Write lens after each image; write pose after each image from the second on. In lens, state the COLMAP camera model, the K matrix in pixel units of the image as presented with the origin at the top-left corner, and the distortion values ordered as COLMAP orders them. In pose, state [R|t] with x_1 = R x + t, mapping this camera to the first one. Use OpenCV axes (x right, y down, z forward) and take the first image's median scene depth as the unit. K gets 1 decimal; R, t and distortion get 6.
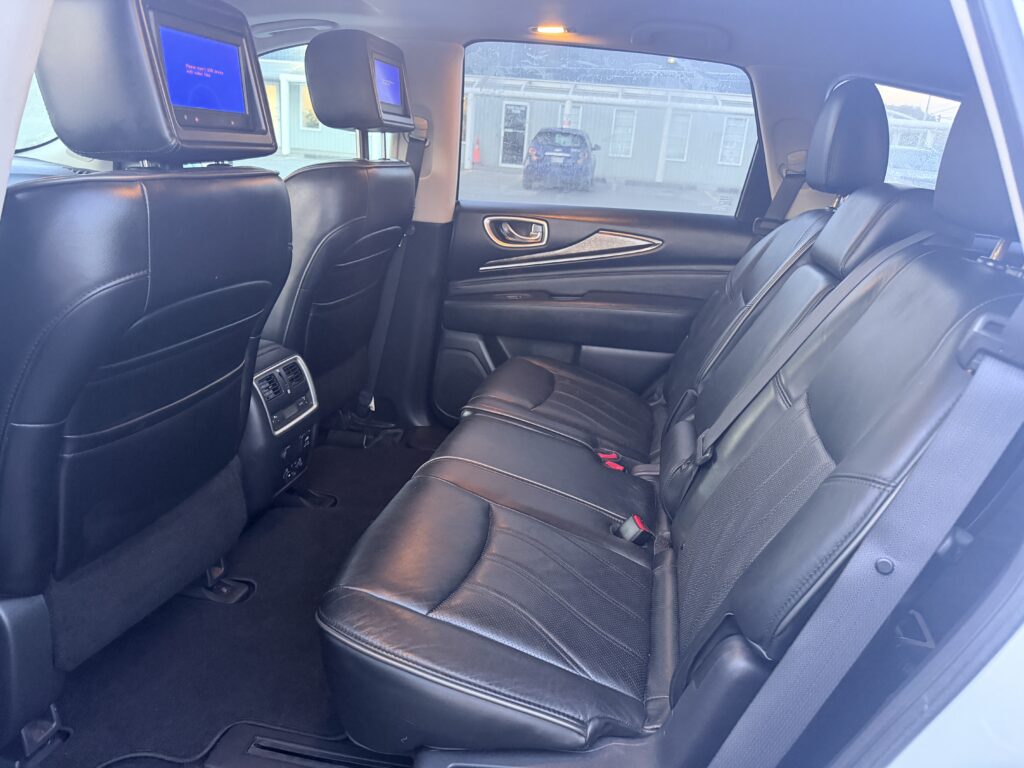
lens RADIAL K [[715.2, 0, 513.4], [0, 715.2, 390.0], [0, 0, 1]] dist [0.037740, -0.046021]
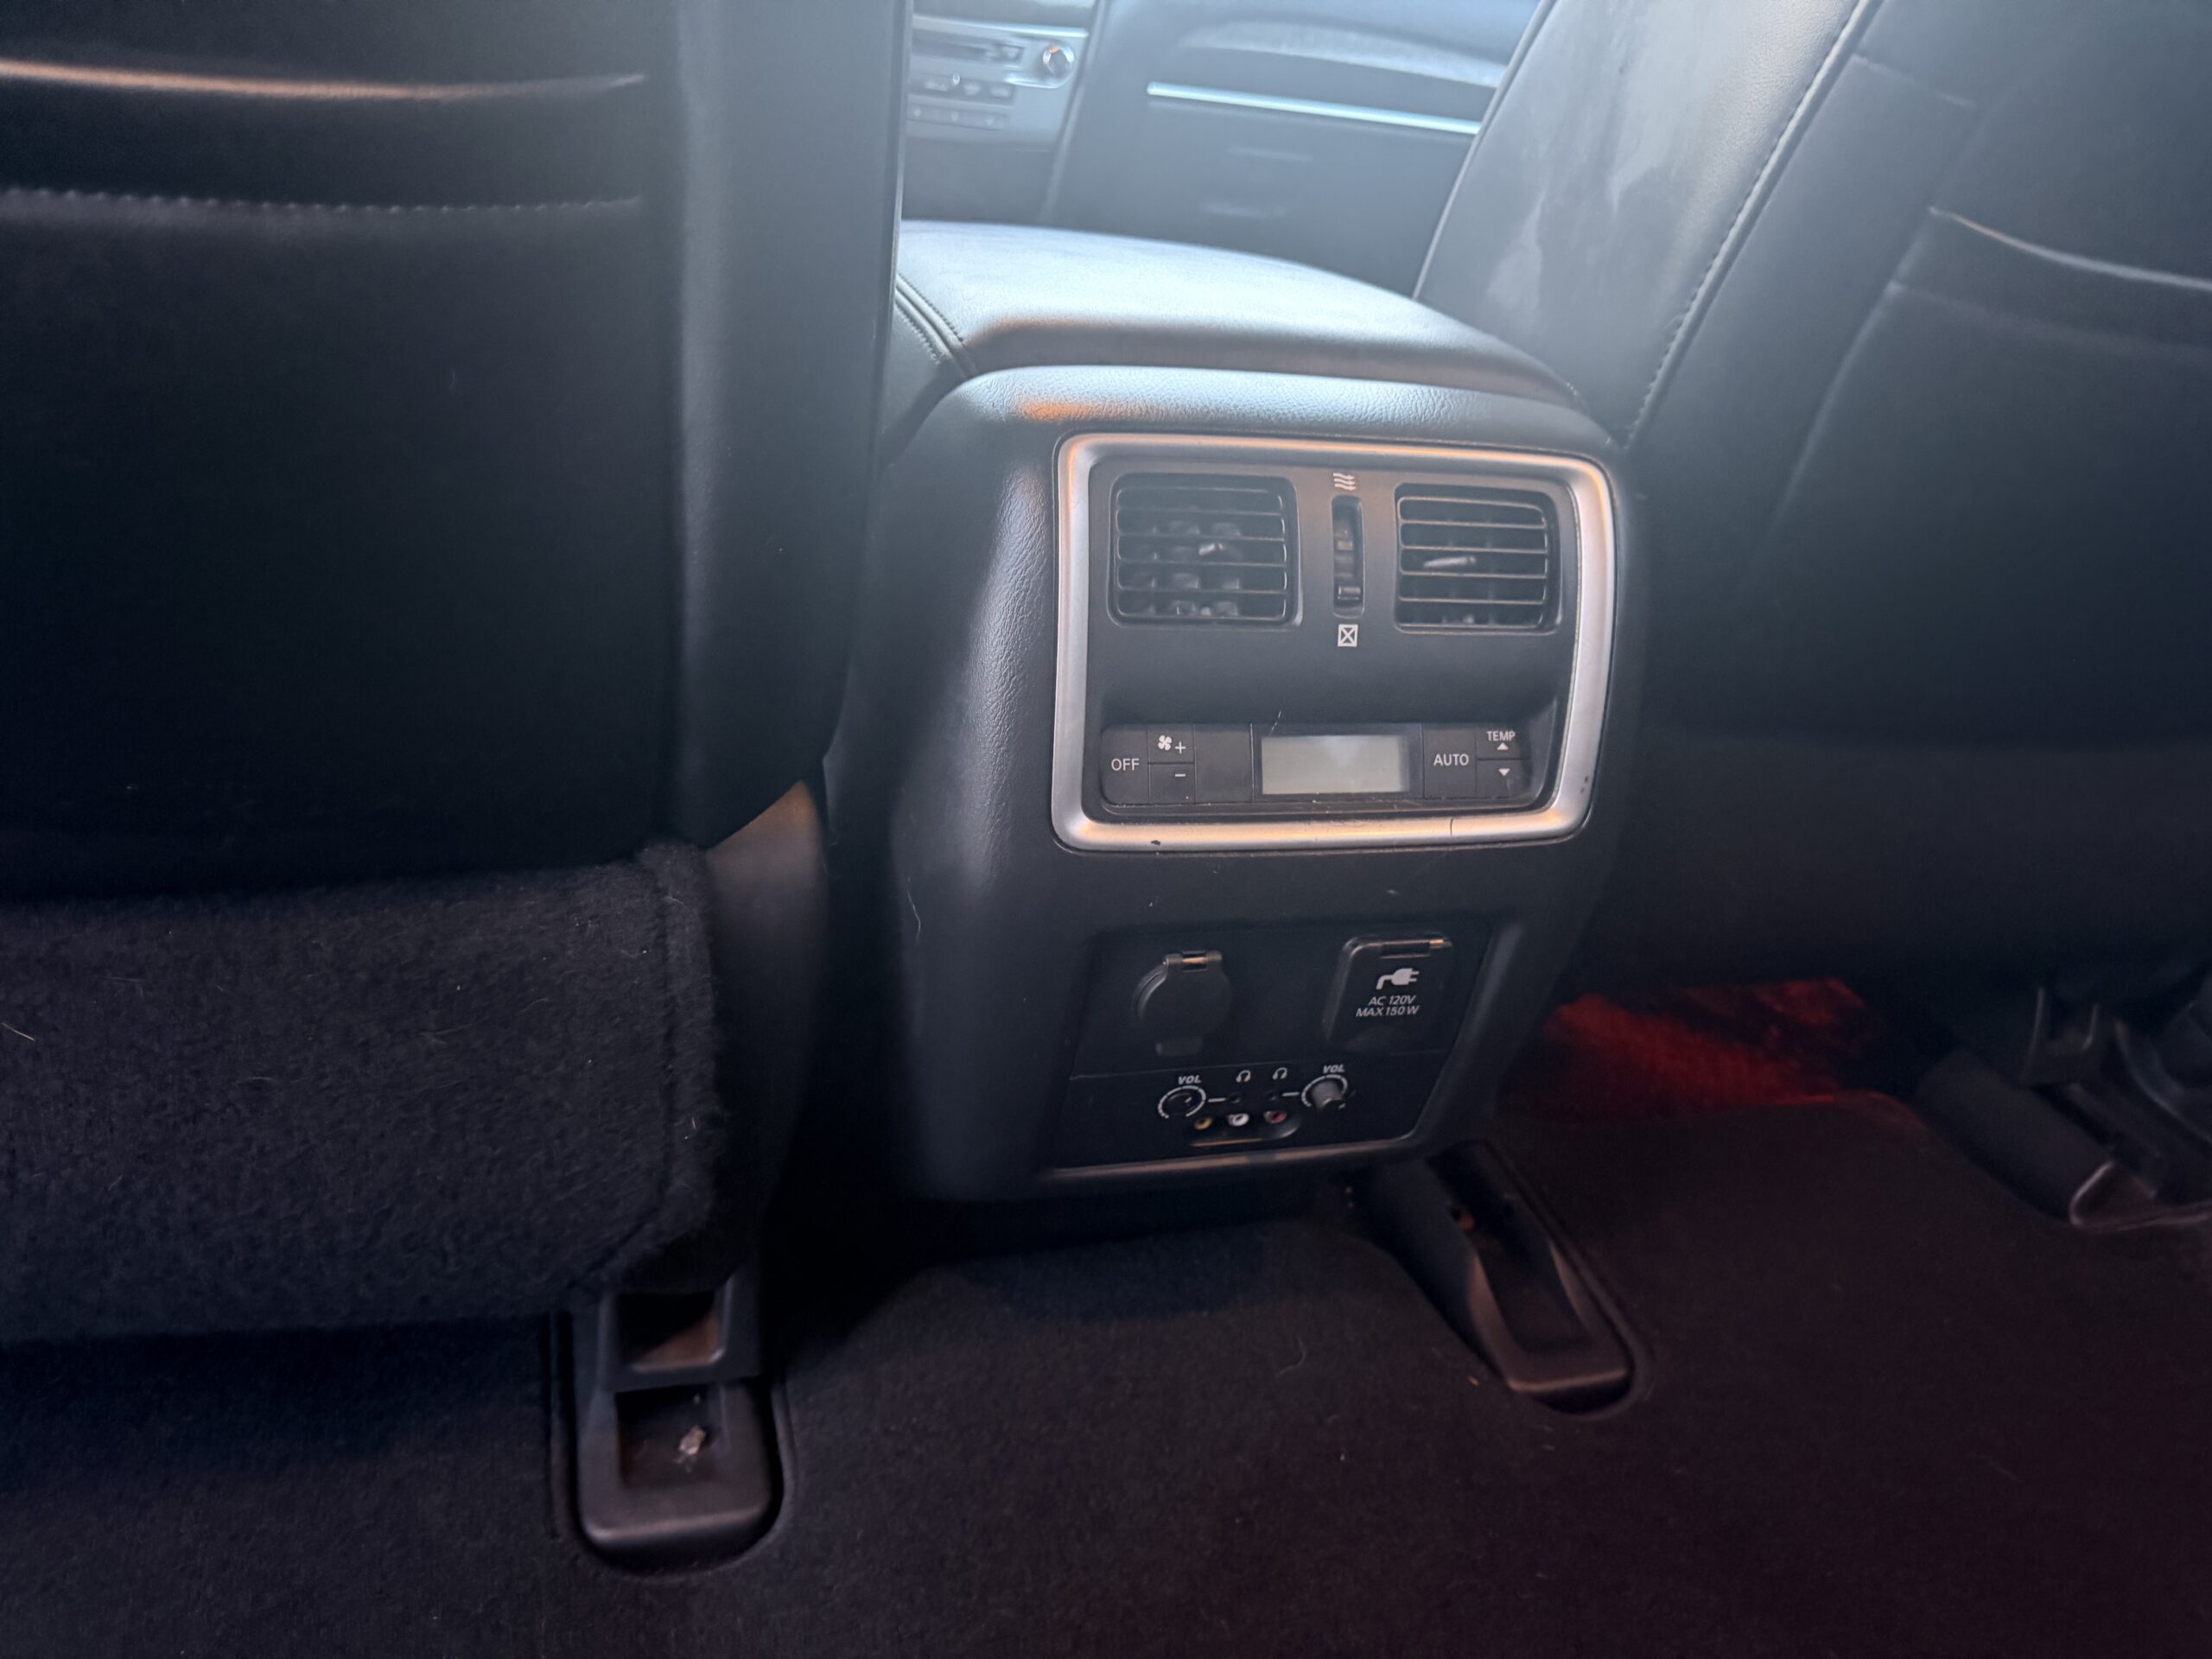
lens RADIAL K [[1545.0, 0, 1109.1], [0, 1545.0, 842.5], [0, 0, 1]] dist [0.037740, -0.046021]
pose [[0.470808, 0.381929, -0.795280, -0.084470], [-0.352245, 0.907847, 0.227459, -0.020983], [0.808866, 0.173044, 0.561954, 1.086134]]
